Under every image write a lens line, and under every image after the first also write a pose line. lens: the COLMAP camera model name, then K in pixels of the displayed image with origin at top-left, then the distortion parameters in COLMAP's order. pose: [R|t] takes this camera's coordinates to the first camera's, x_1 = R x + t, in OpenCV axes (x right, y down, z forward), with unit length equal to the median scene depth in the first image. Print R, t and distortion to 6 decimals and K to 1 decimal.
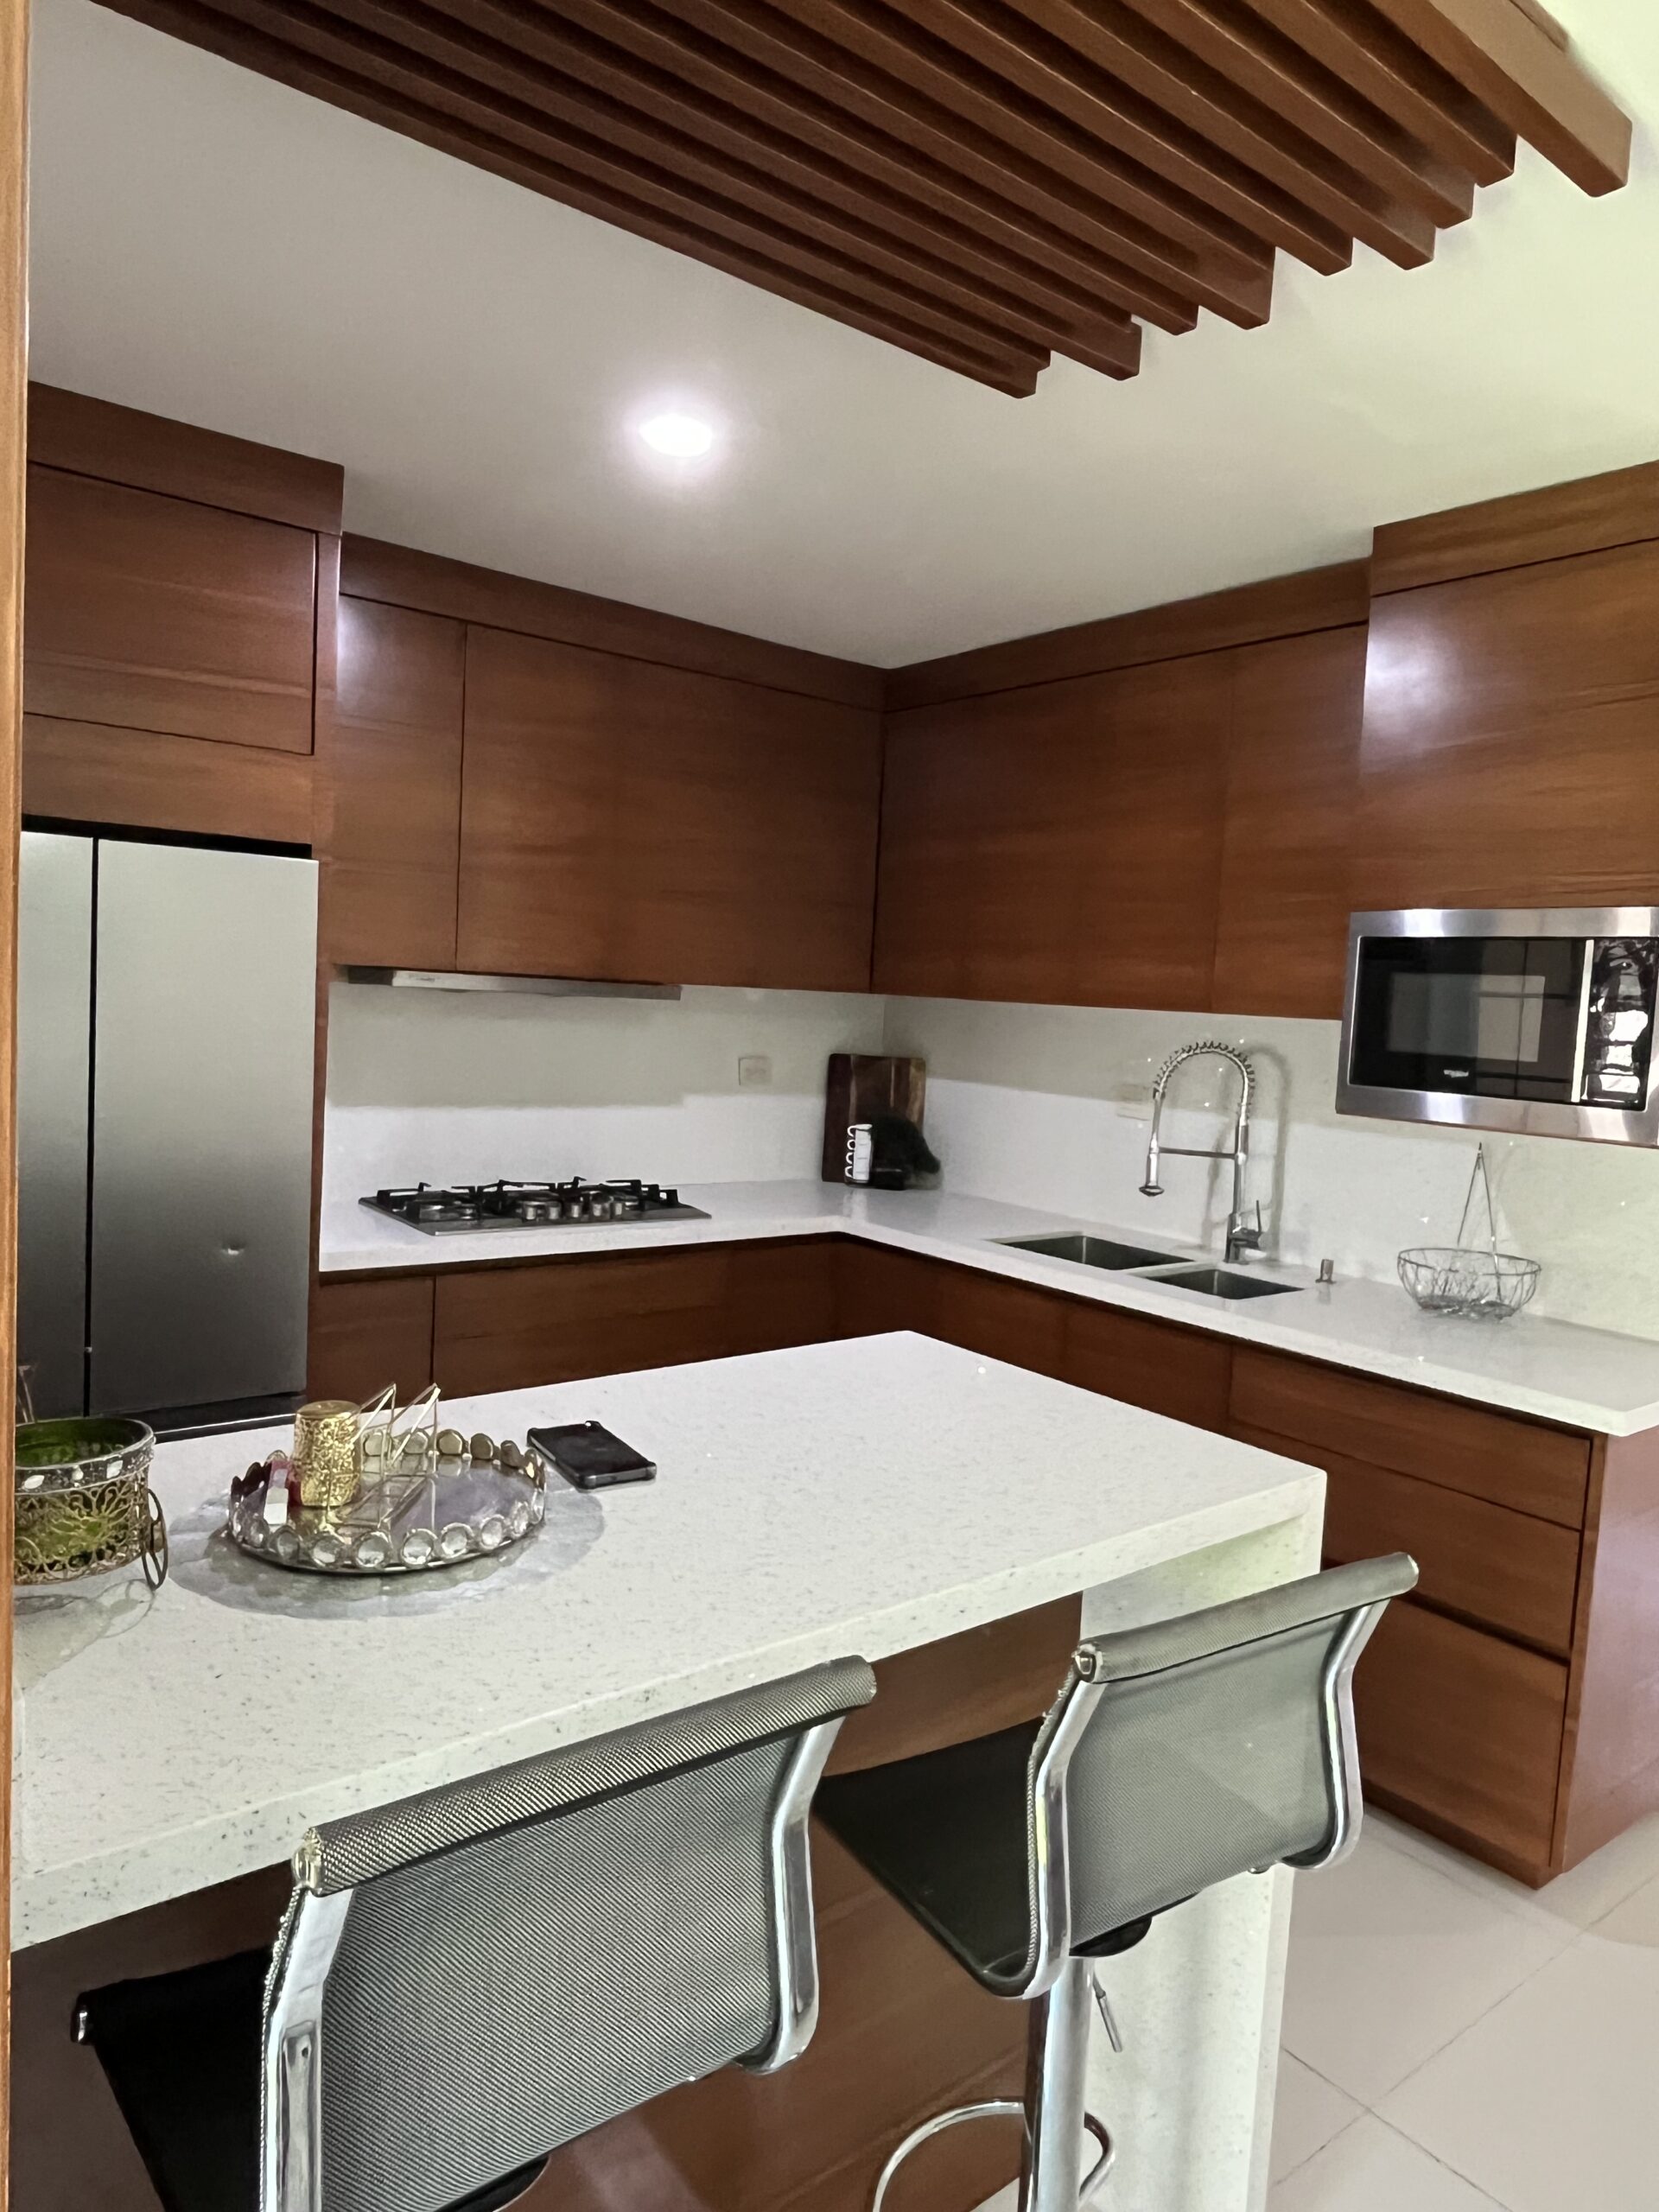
lens RADIAL K [[1425.0, 0, 830.5], [0, 1425.0, 1105.5], [0, 0, 1]] dist [-0.004565, -0.000706]
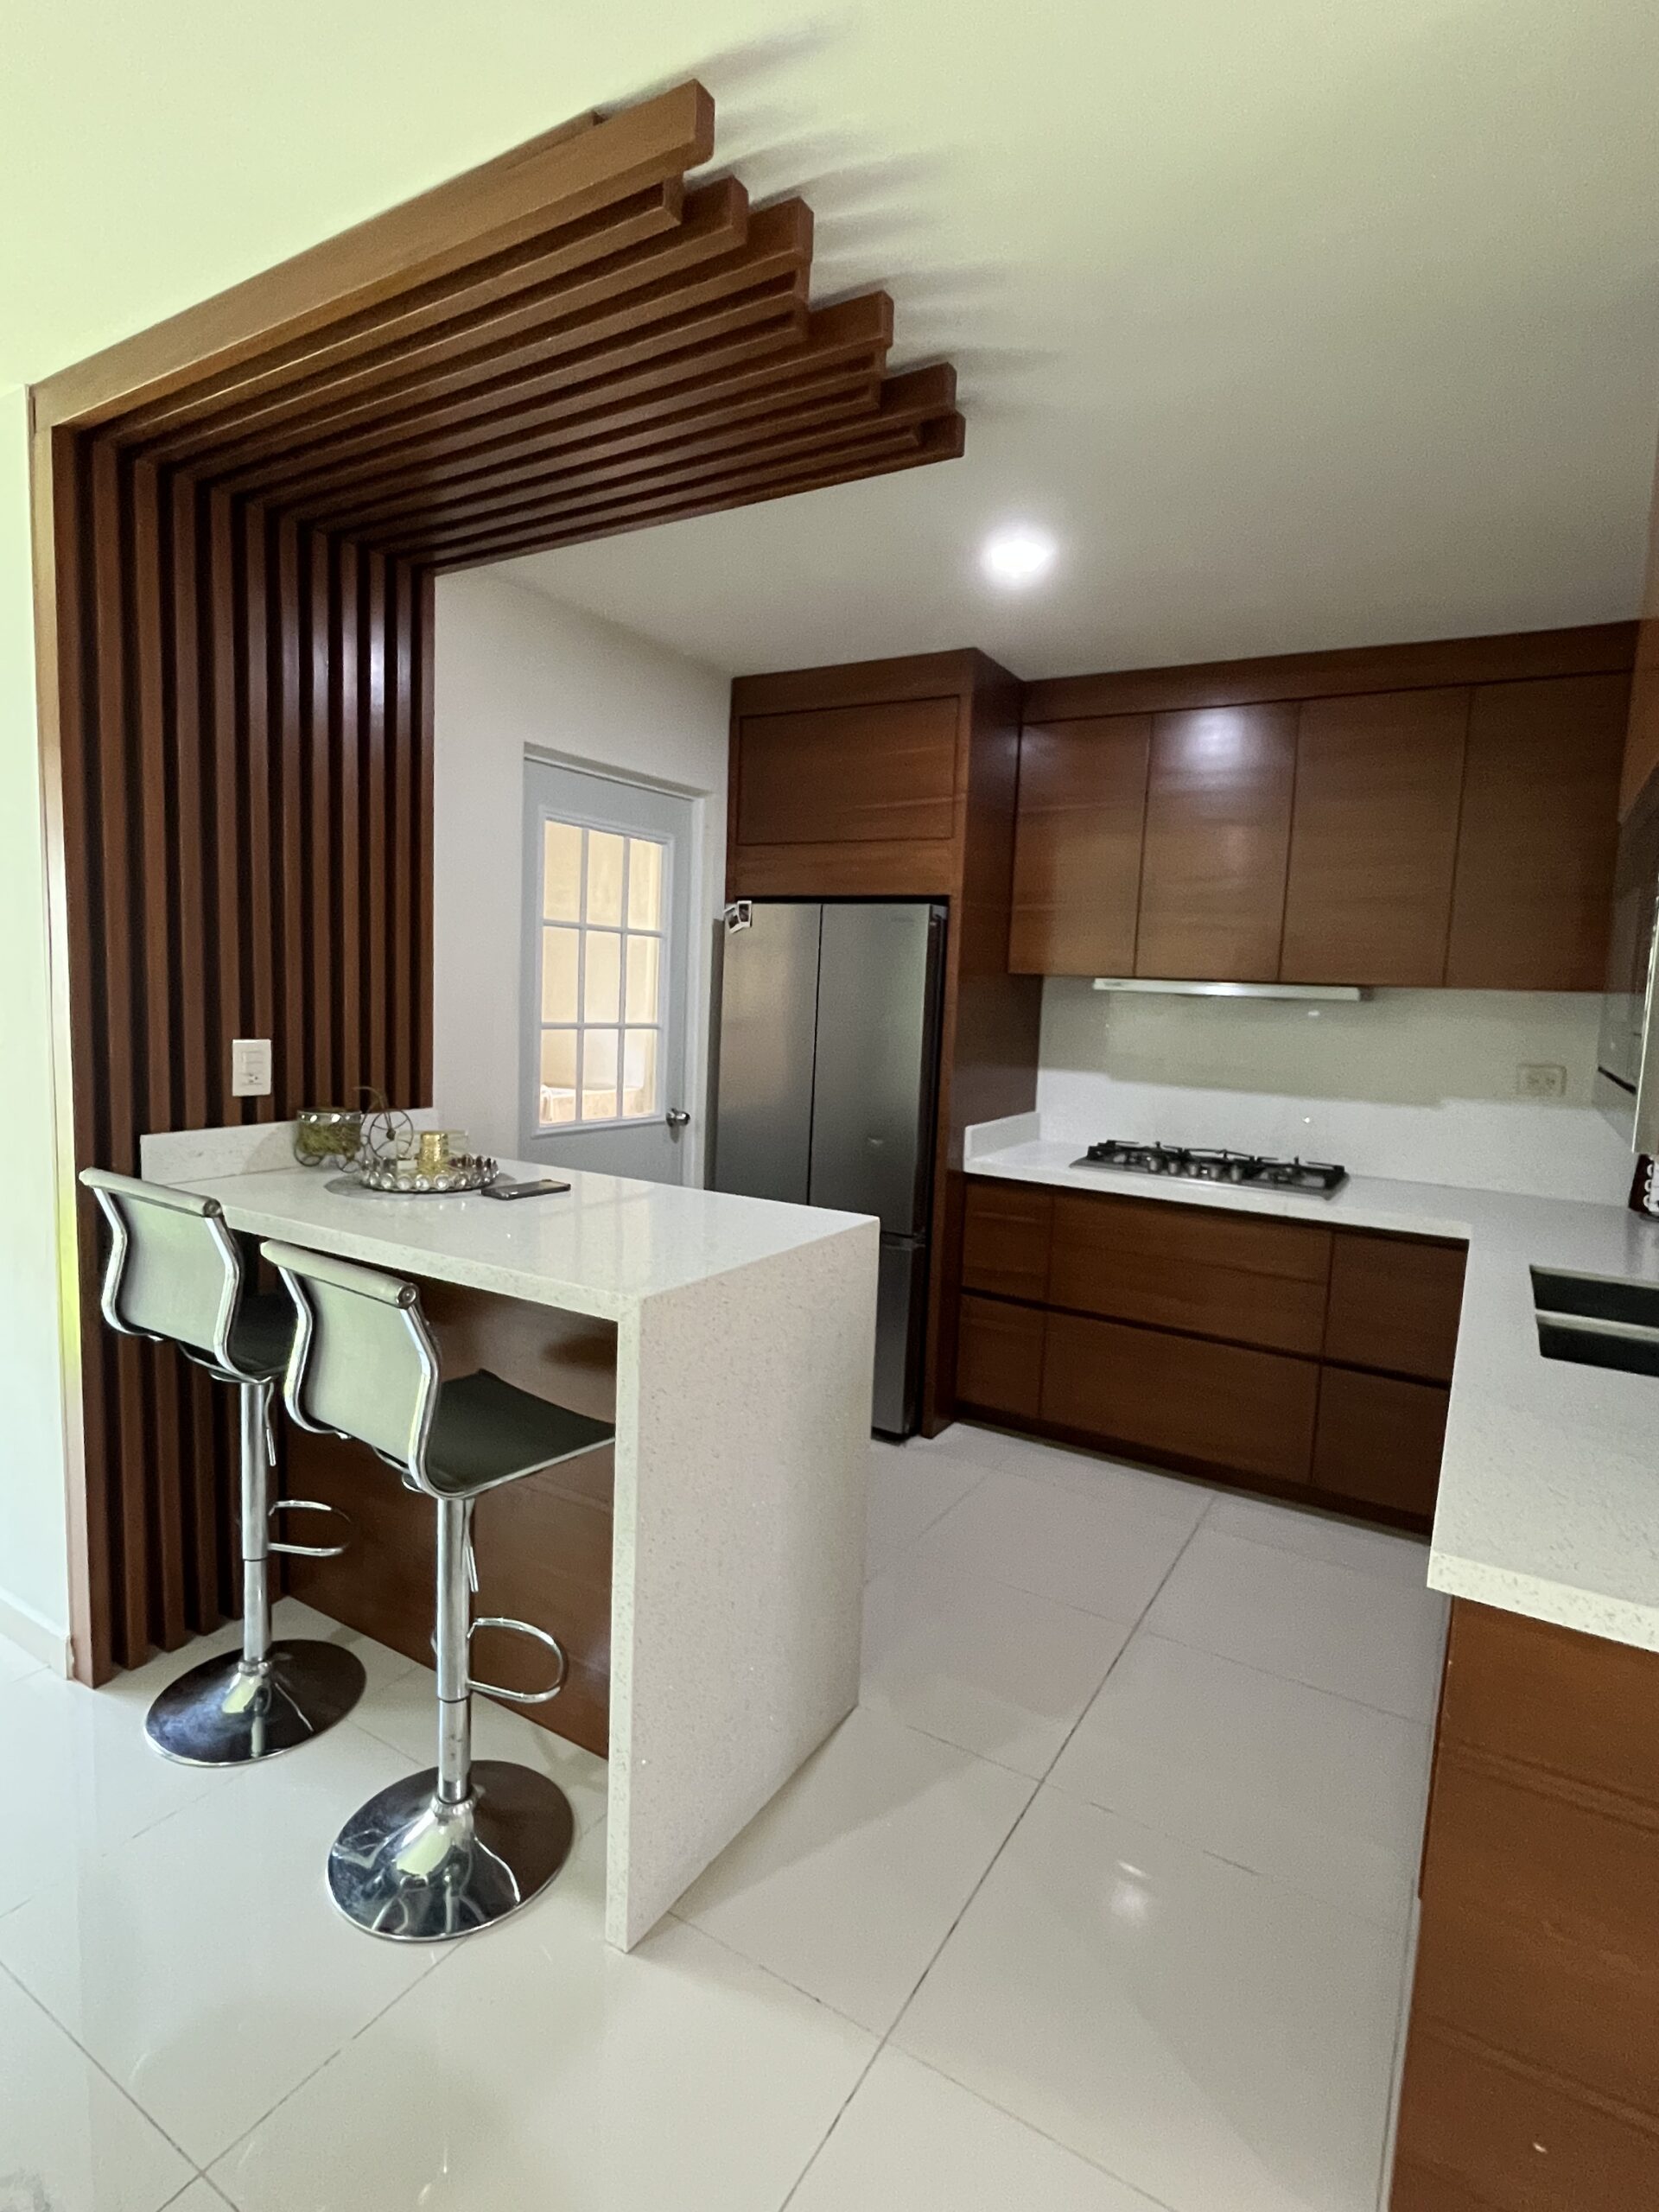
lens RADIAL K [[1110.0, 0, 831.0], [0, 1110.0, 1107.9], [0, 0, 1]] dist [0.000400, 0.000714]
pose [[0.361712, 0.064006, -0.930090, 0.566934], [-0.094964, 0.994981, 0.031541, 0.019469], [0.927441, 0.076916, 0.365975, 0.337995]]
